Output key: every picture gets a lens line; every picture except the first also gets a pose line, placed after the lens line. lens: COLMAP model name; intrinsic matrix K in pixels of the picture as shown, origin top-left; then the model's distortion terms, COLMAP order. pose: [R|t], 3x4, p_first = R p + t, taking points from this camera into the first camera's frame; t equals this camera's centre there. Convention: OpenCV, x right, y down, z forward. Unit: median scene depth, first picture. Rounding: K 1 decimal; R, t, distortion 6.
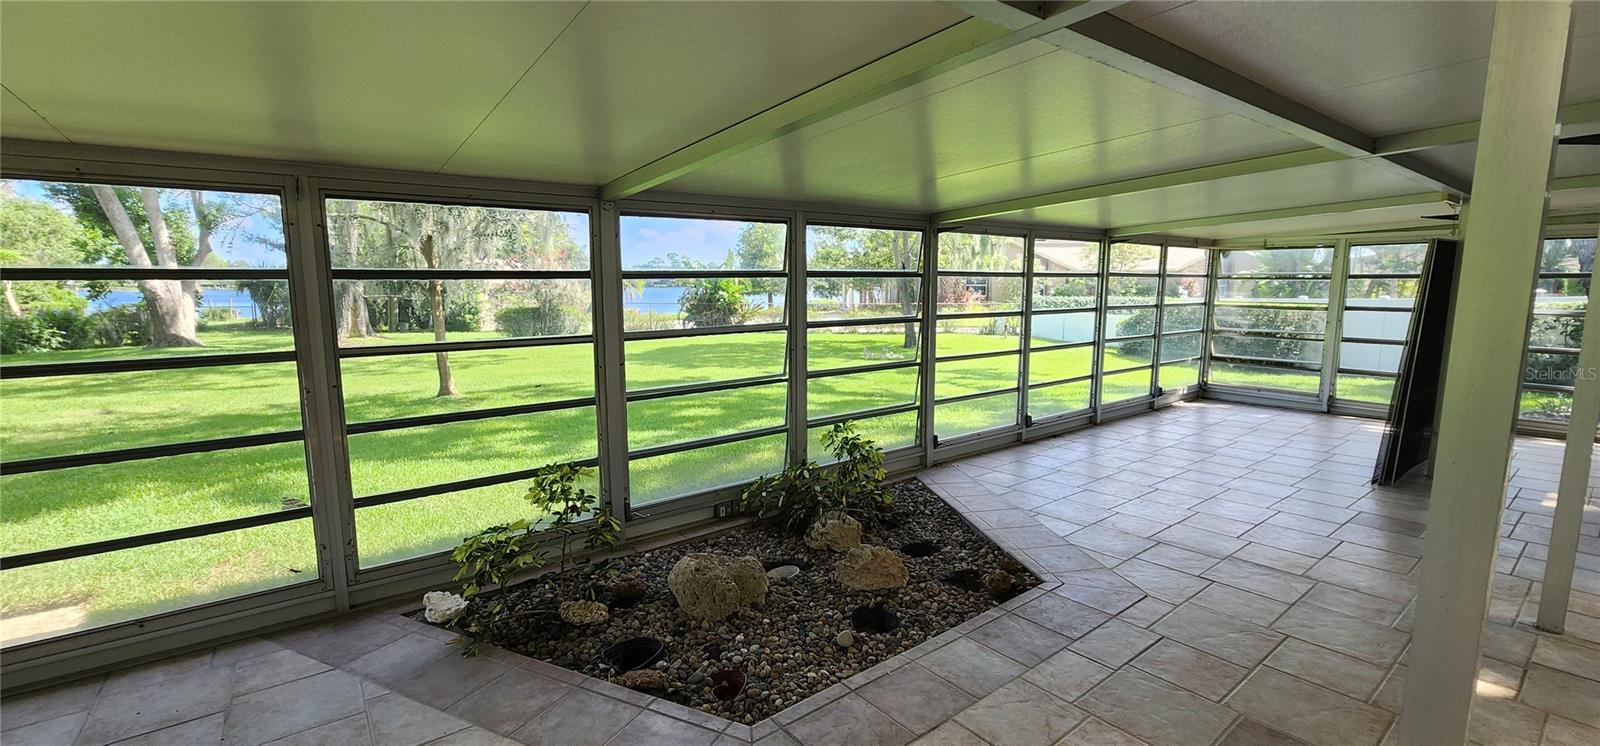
lens RADIAL K [[657.4, 0, 800.0], [0, 657.4, 373.0], [0, 0, 1]] dist [0.000728, -0.002928]
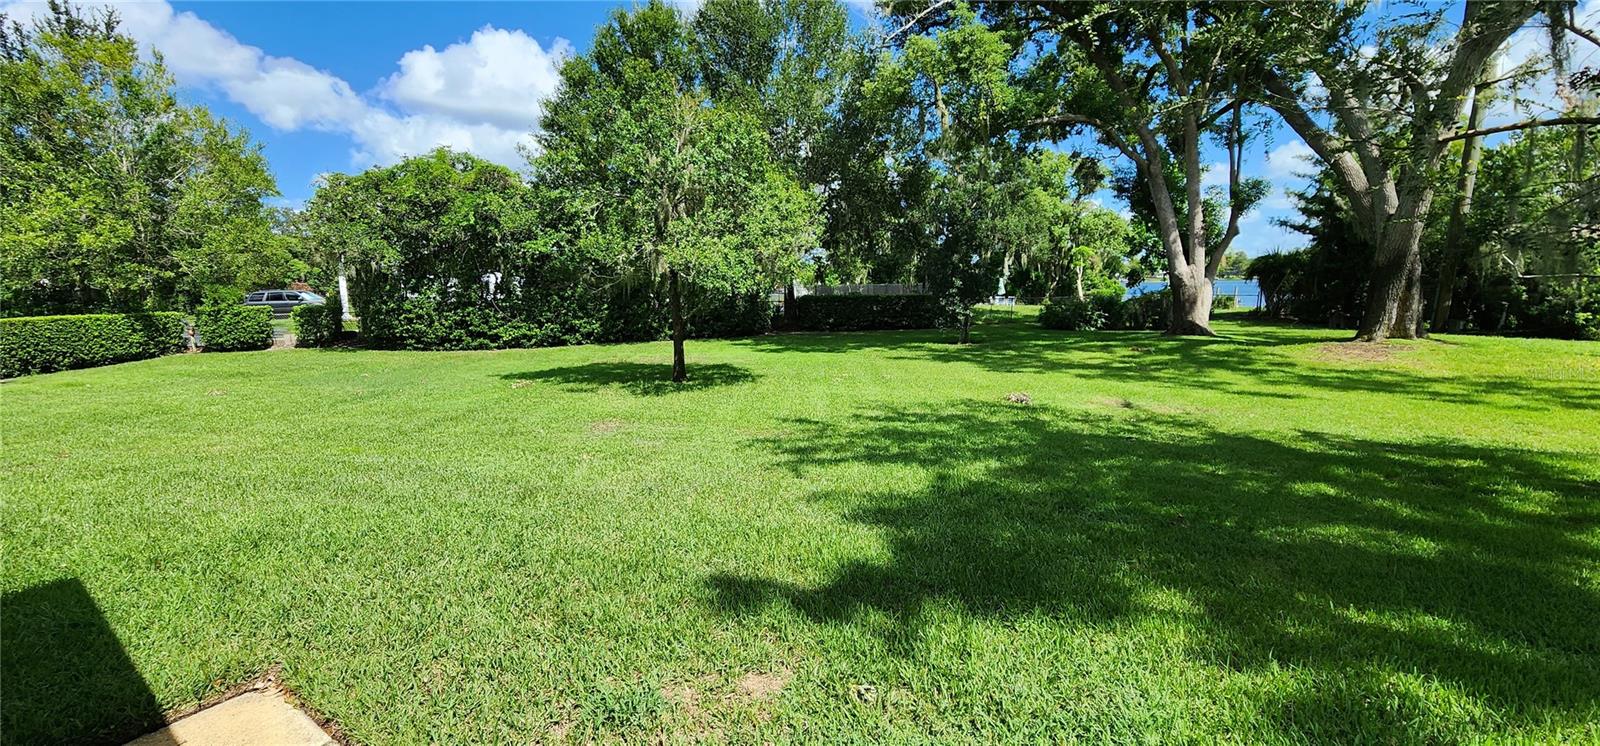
lens RADIAL K [[657.4, 0, 800.0], [0, 657.4, 373.0], [0, 0, 1]] dist [0.000728, -0.002928]
pose [[0.287499, 0.125410, -0.949535, -0.170941], [-0.111134, 0.989062, 0.096982, -0.012948], [0.951311, 0.077643, 0.298292, 0.152052]]
